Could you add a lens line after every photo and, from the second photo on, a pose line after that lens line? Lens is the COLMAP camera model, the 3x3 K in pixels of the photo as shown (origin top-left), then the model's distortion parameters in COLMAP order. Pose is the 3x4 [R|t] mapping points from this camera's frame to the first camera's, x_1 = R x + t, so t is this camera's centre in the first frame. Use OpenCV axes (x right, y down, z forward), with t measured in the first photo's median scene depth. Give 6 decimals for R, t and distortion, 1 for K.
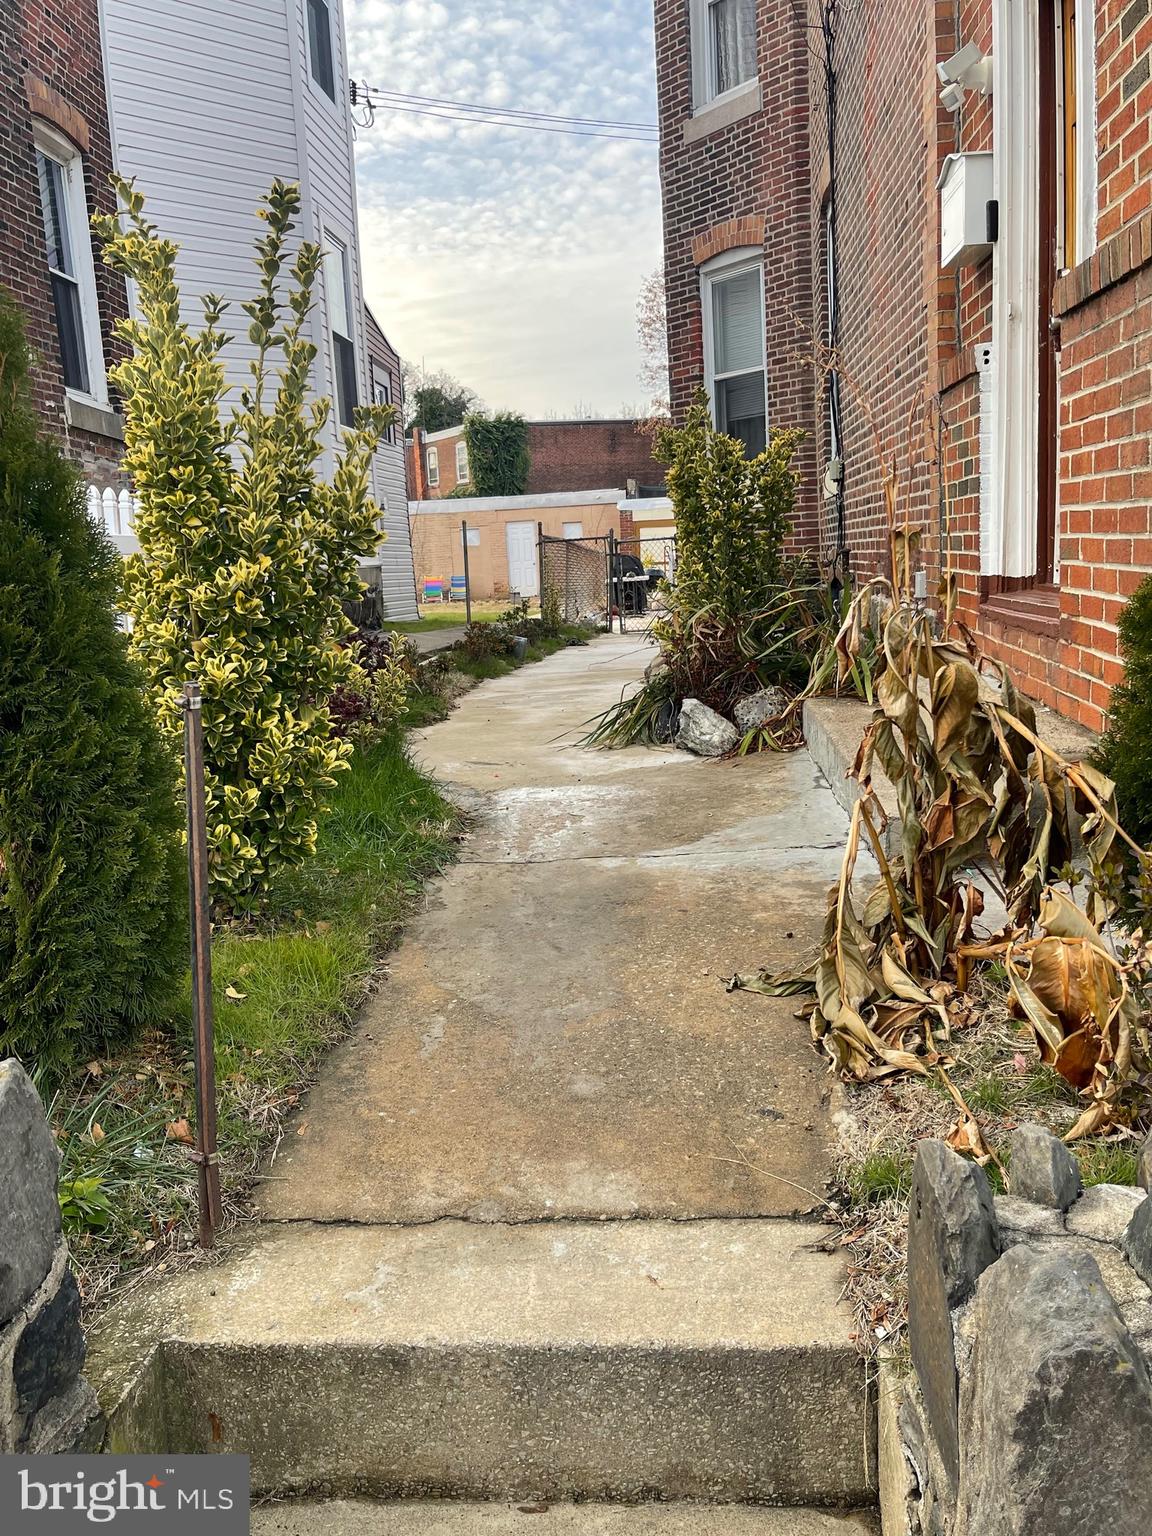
lens RADIAL K [[1314.4, 0, 577.7], [0, 1314.4, 773.6], [0, 0, 1]] dist [0.051024, -0.049913]
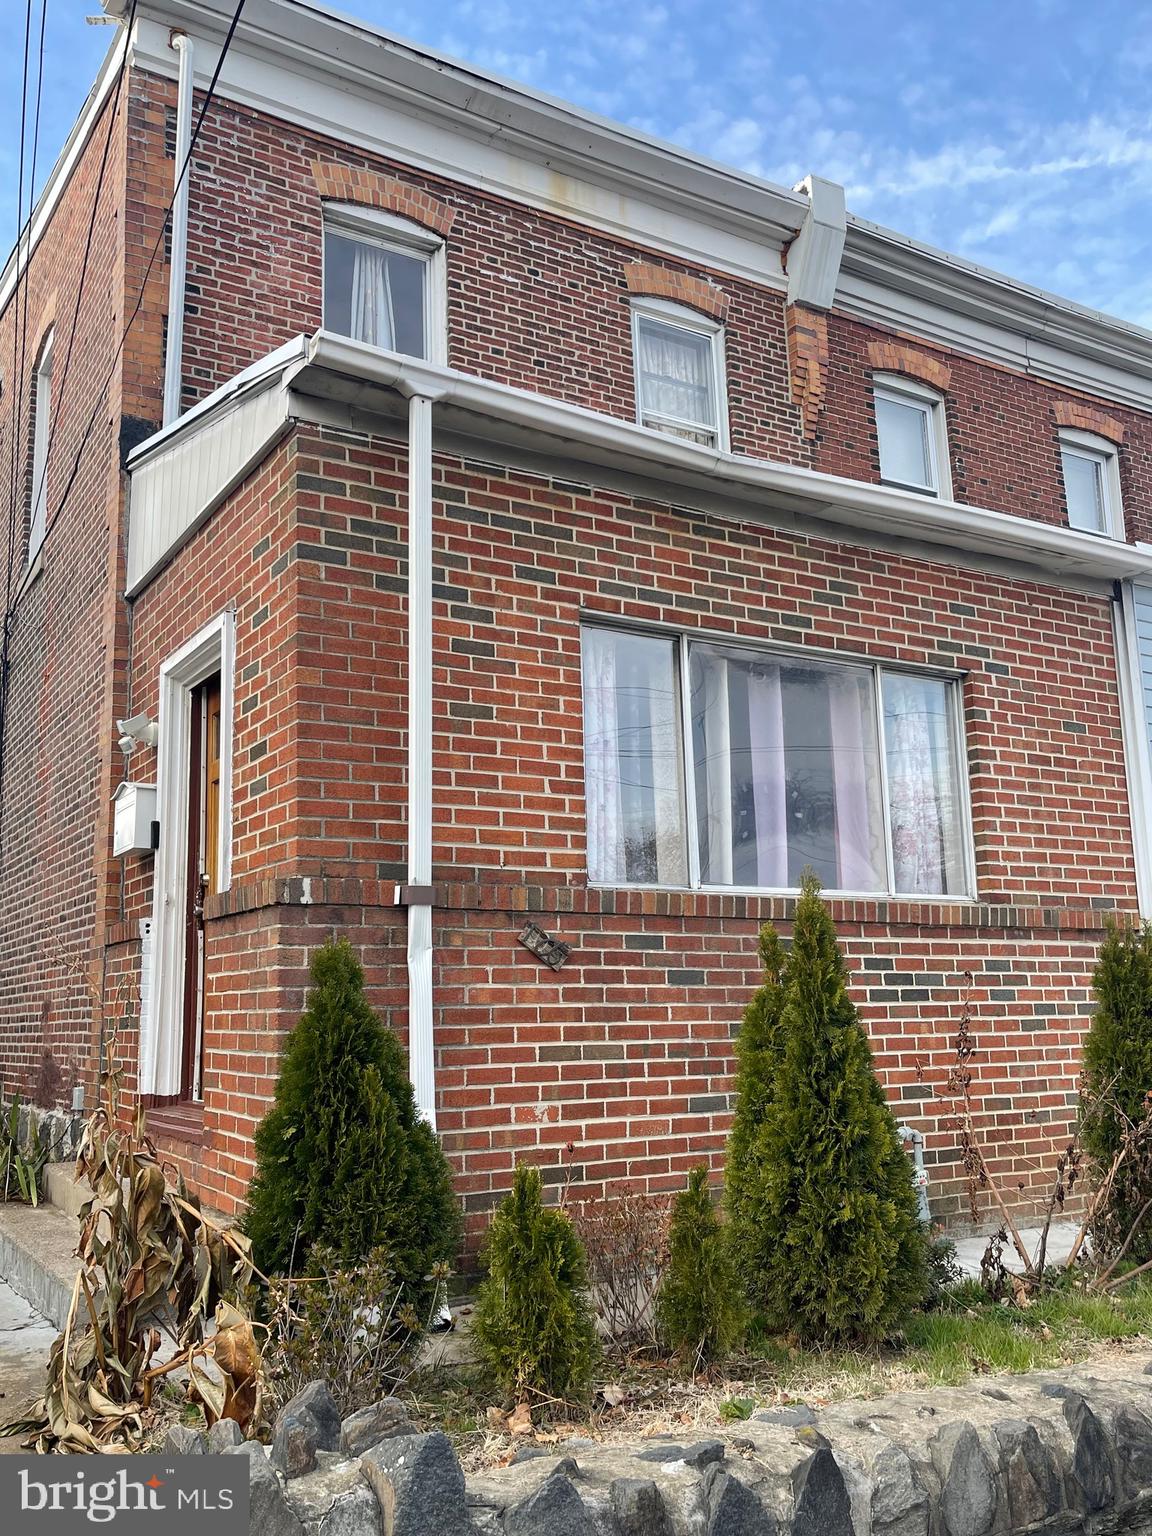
lens RADIAL K [[1314.4, 0, 578.0], [0, 1314.4, 760.0], [0, 0, 1]] dist [0.051024, -0.049913]
pose [[0.799459, 0.145969, 0.582717, -0.265179], [0.079731, 0.935664, -0.343768, 0.039683], [-0.595407, 0.321289, 0.736386, -0.540564]]
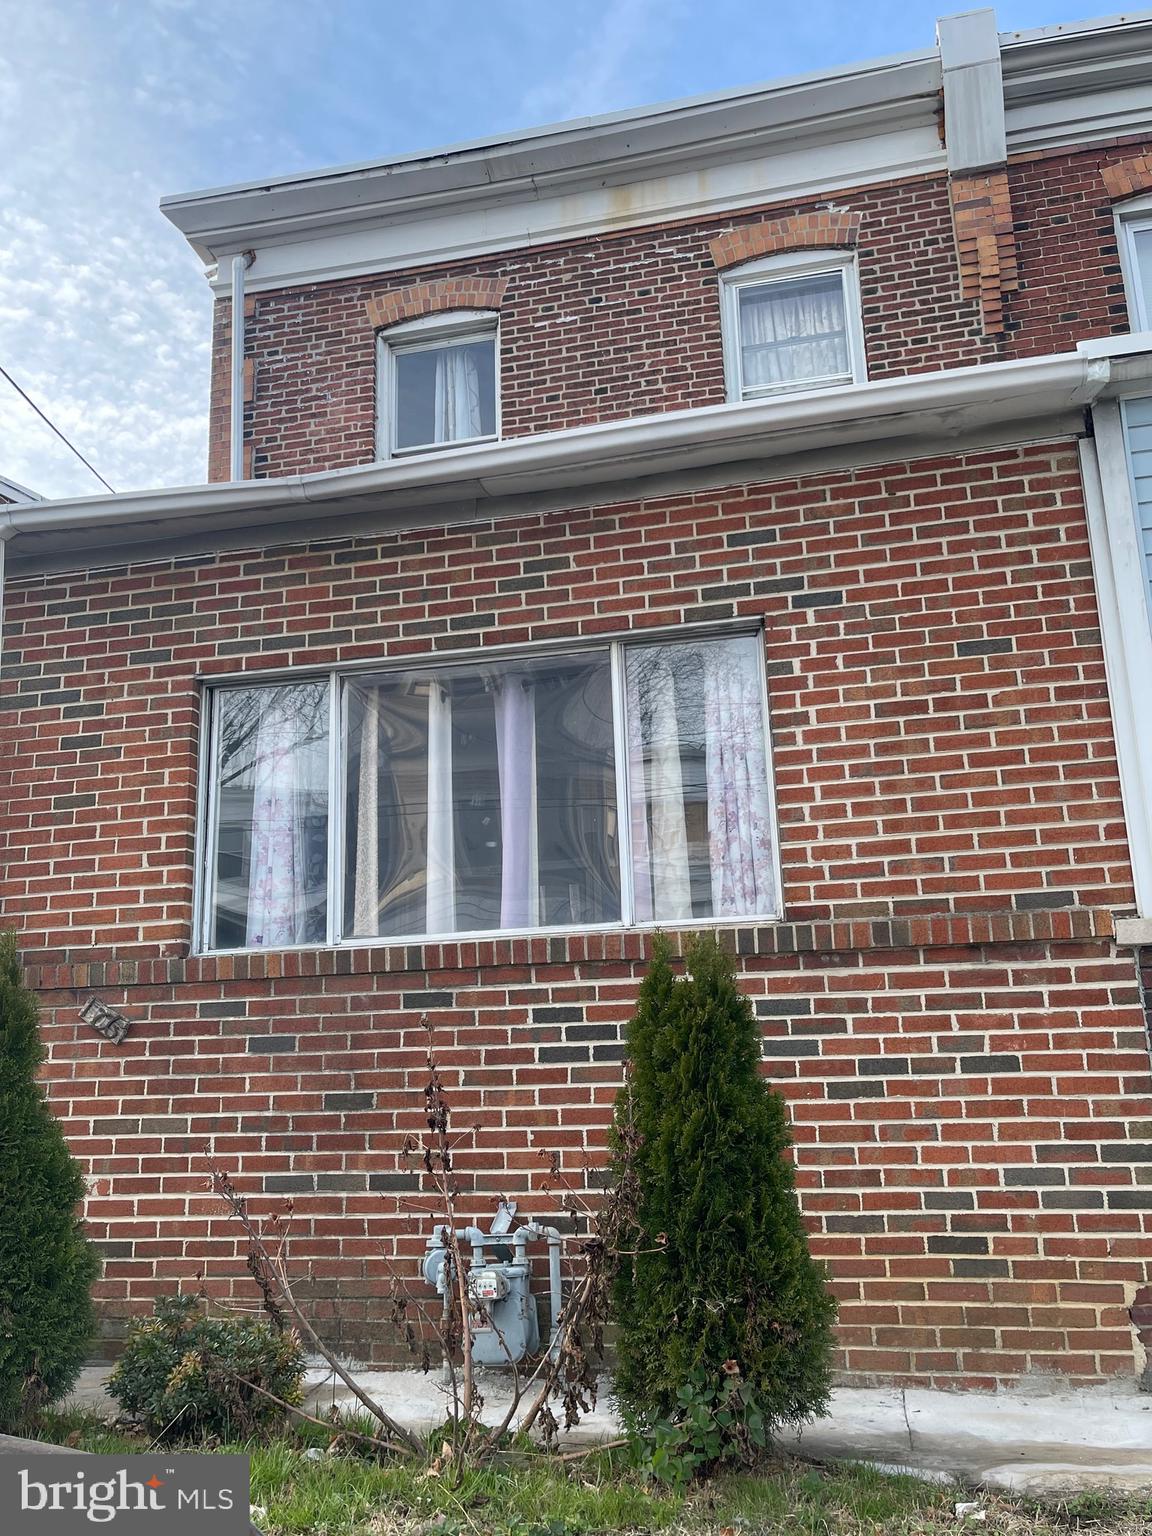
lens RADIAL K [[1314.4, 0, 650.9], [0, 1314.4, 769.9], [0, 0, 1]] dist [0.051024, -0.049913]
pose [[0.990535, -0.011945, -0.136738, 1.924792], [-0.043588, 0.917264, -0.395886, 0.032760], [0.130154, 0.398099, 0.908062, -0.839769]]
